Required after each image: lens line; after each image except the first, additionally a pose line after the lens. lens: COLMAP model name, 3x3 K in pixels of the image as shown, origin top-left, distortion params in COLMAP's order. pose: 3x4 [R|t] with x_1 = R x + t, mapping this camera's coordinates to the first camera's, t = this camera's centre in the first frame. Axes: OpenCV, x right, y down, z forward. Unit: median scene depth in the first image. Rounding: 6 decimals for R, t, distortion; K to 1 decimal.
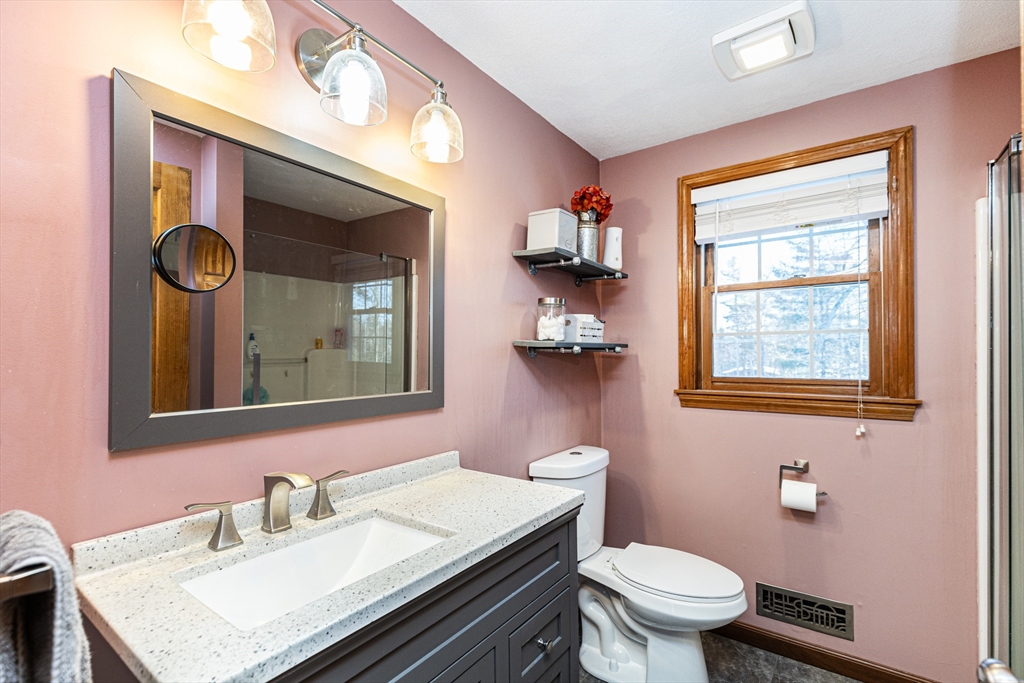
lens RADIAL K [[459.4, 0, 512.7], [0, 459.4, 350.2], [0, 0, 1]] dist [0.001107, 0.000496]
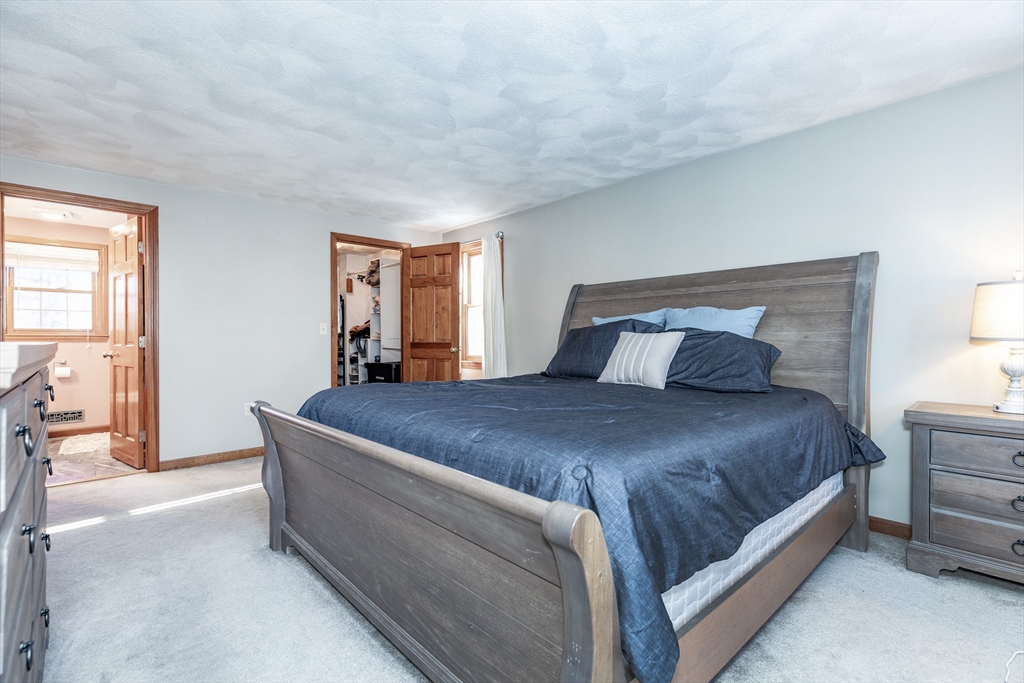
lens RADIAL K [[459.4, 0, 518.4], [0, 459.4, 341.7], [0, 0, 1]] dist [0.001107, 0.000496]
pose [[0.170392, -0.003997, 0.985368, -1.507574], [-0.012563, 0.999902, 0.006228, 0.086989], [-0.985296, -0.013440, 0.170325, -1.992454]]
